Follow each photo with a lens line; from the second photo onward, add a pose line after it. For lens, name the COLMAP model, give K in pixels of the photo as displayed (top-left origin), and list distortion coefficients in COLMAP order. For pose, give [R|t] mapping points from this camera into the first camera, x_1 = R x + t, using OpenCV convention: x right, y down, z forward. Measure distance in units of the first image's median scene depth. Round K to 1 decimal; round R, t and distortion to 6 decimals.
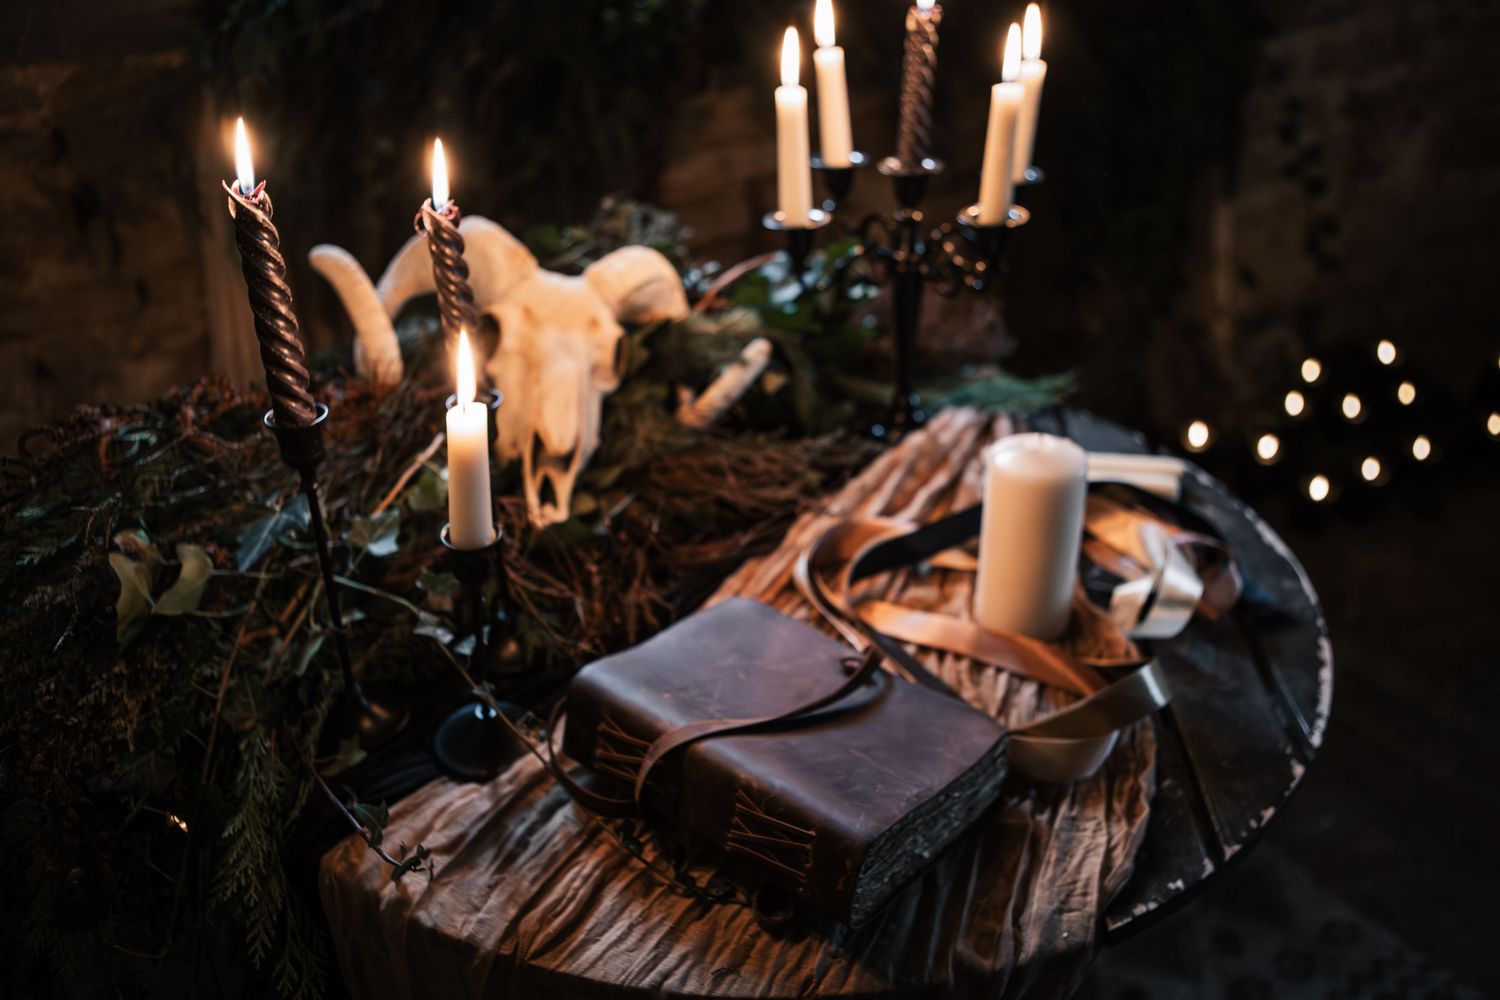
lens RADIAL K [[1199.3, 0, 753.5], [0, 1199.3, 522.7], [0, 0, 1]] dist [-0.063966, 0.054230]
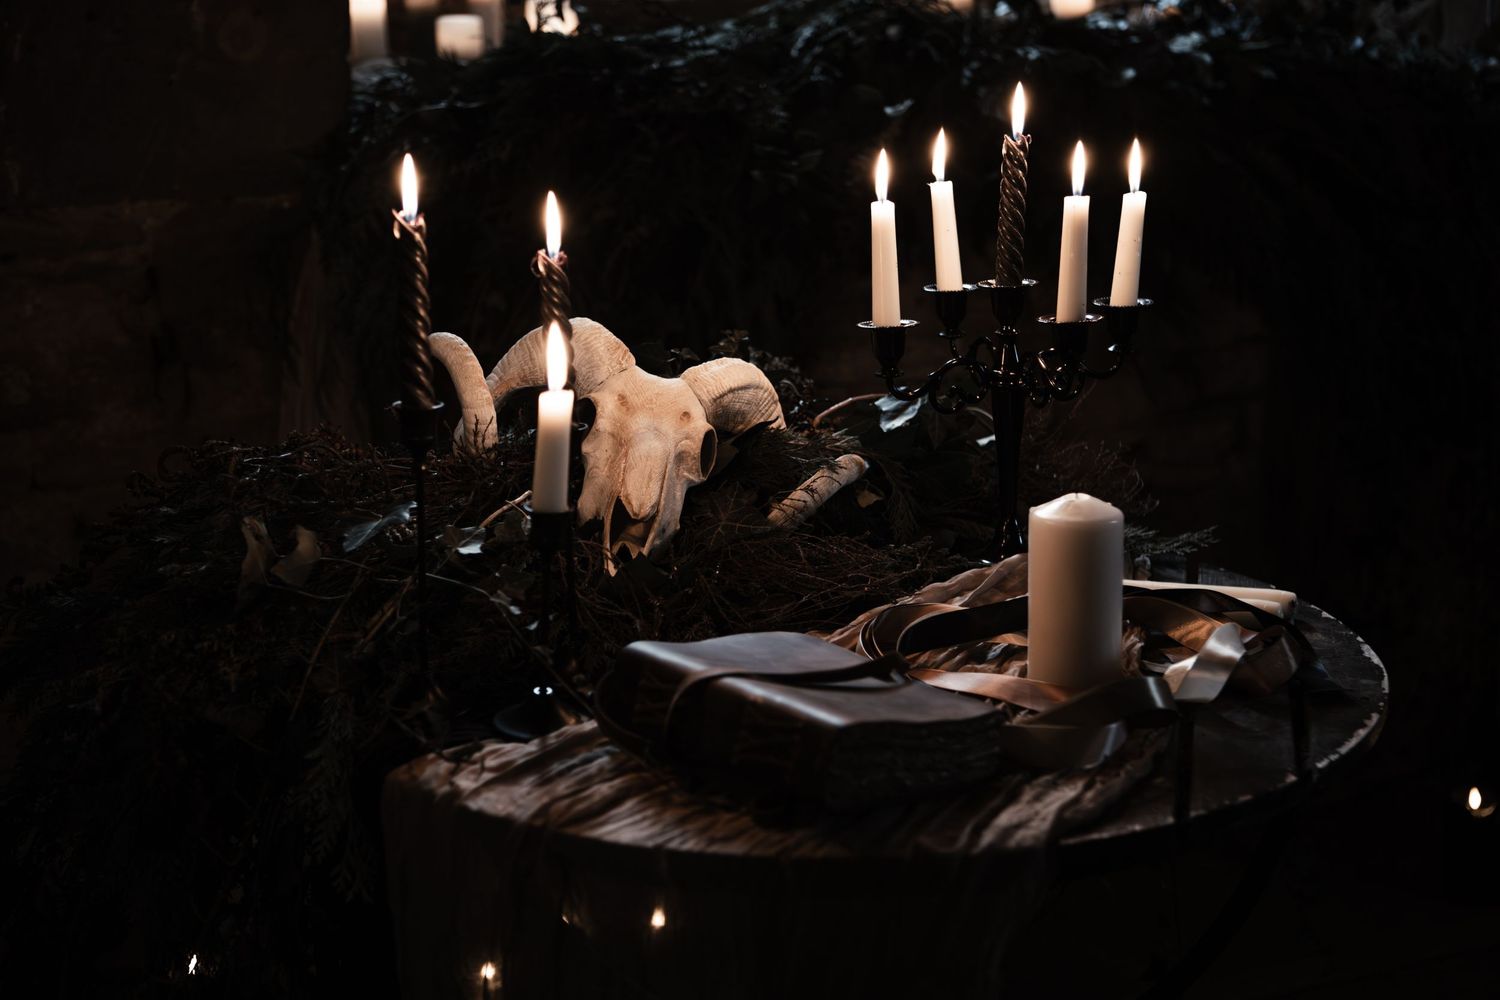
lens RADIAL K [[1984.6, 0, 750.0], [0, 1984.6, 500.0], [0, 0, 1]] dist [0.014867, 0.015063]
pose [[0.988536, 0.044709, -0.144217, 0.229998], [-0.083831, 0.956927, -0.277961, 0.502235], [0.125578, 0.286864, 0.949705, -0.796988]]
